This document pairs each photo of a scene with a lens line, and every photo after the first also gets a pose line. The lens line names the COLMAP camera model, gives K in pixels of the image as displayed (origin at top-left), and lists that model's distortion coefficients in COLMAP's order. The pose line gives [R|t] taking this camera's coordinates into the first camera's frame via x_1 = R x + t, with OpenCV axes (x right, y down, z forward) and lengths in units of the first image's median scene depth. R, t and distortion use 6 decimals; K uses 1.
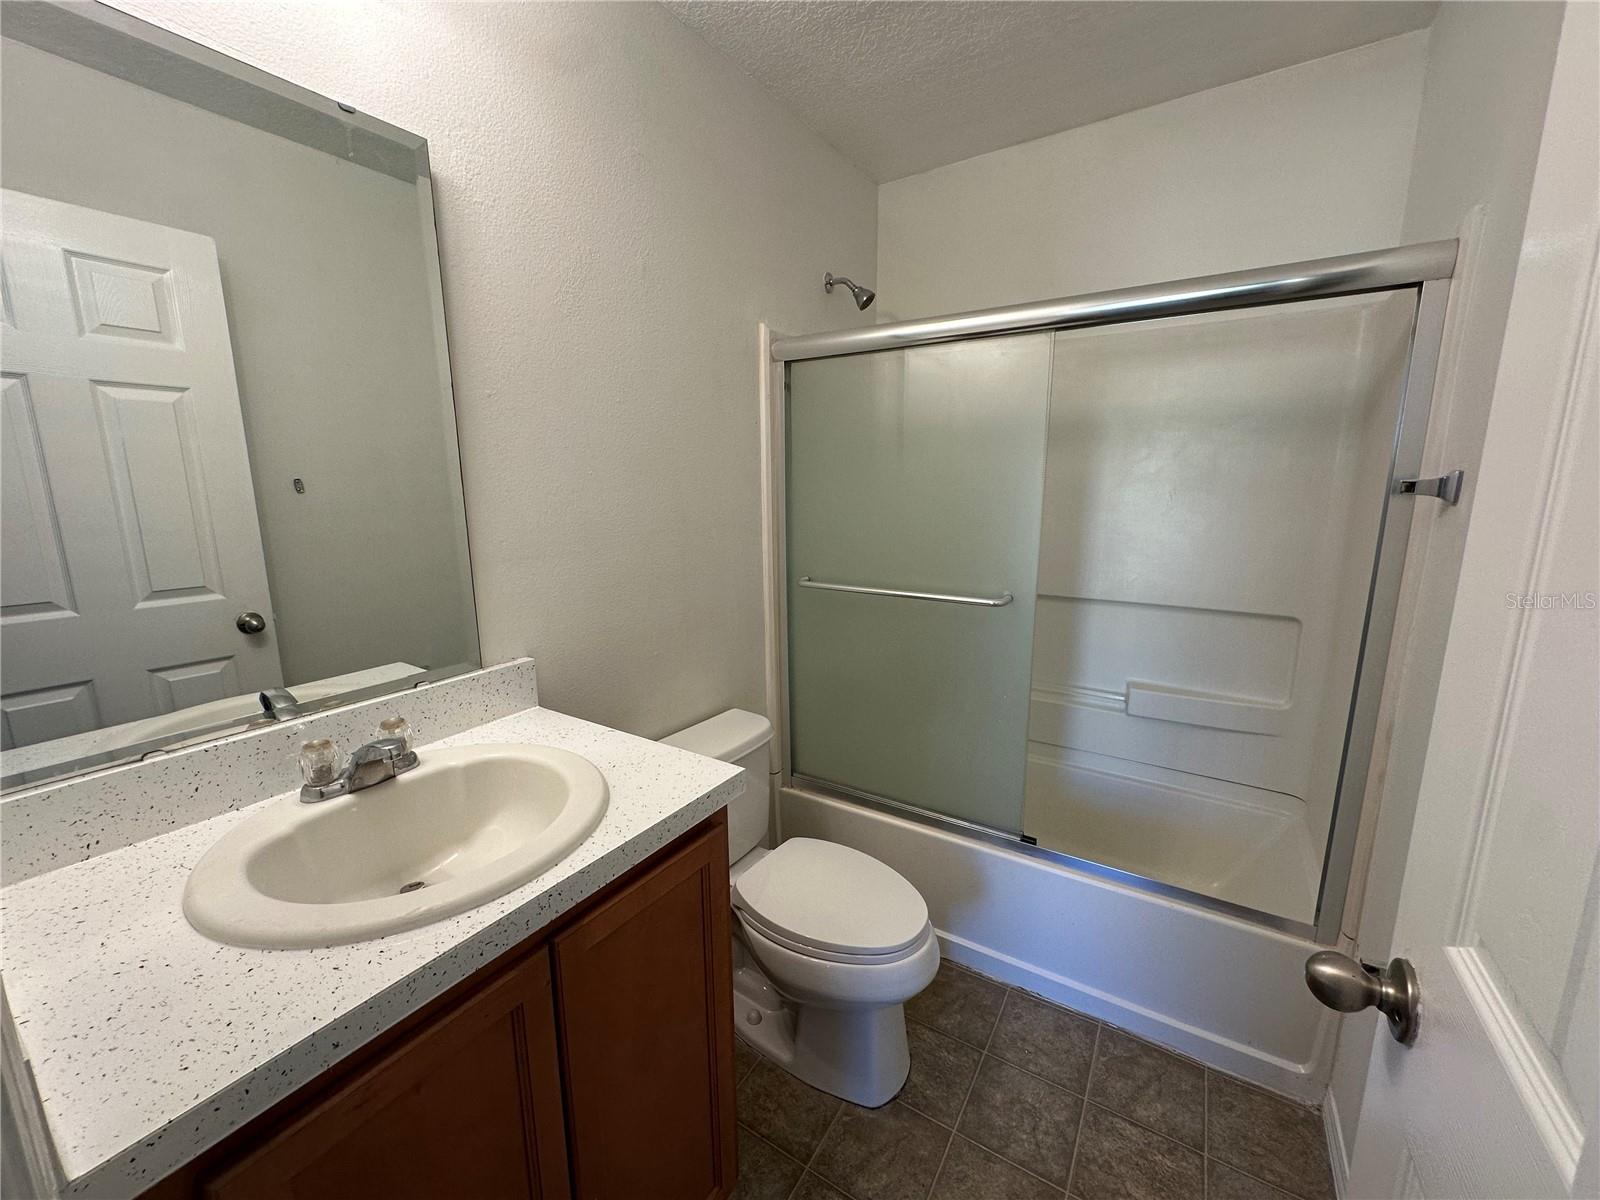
lens RADIAL K [[634.6, 0, 800.0], [0, 634.6, 600.0], [0, 0, 1]] dist [-0.002720, 0.000604]
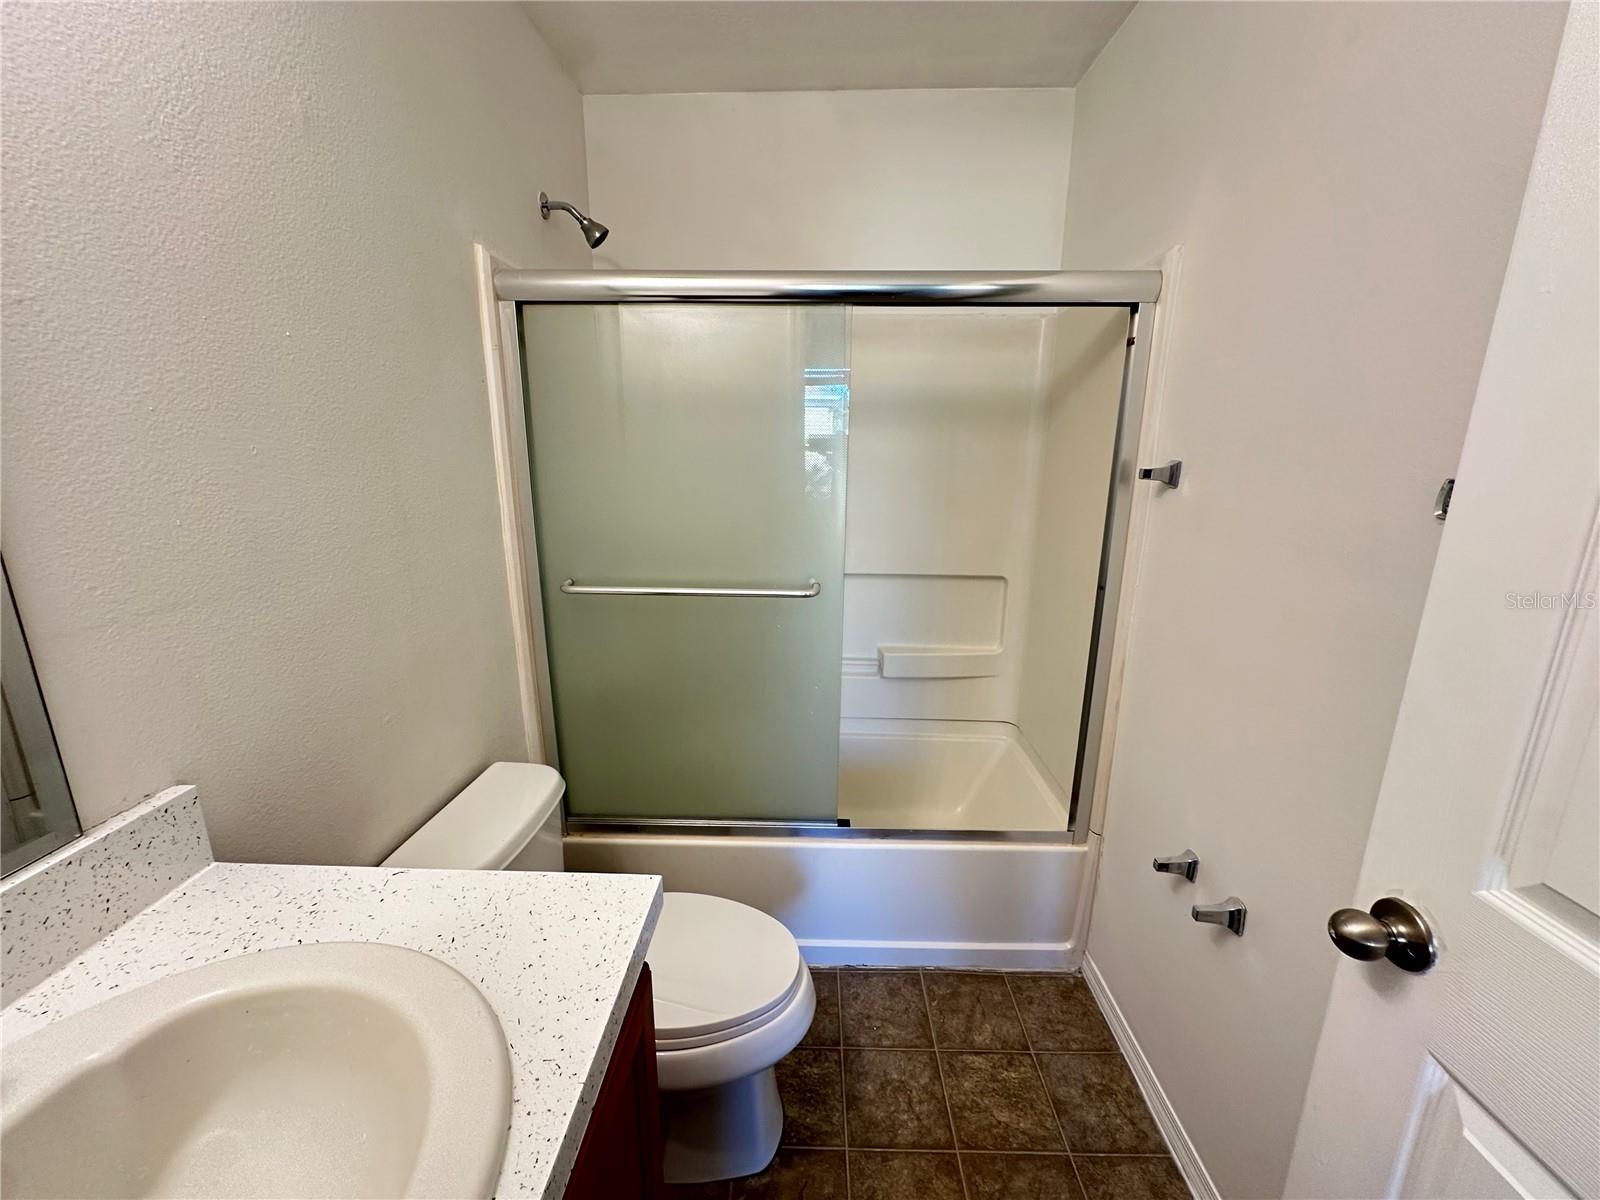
lens RADIAL K [[634.6, 0, 800.0], [0, 634.6, 600.0], [0, 0, 1]] dist [-0.002720, 0.000604]
pose [[0.855901, -0.109358, 0.505445, -0.195315], [0.083495, 0.993784, 0.073628, -0.060418], [-0.510355, -0.020816, 0.859712, 0.208809]]
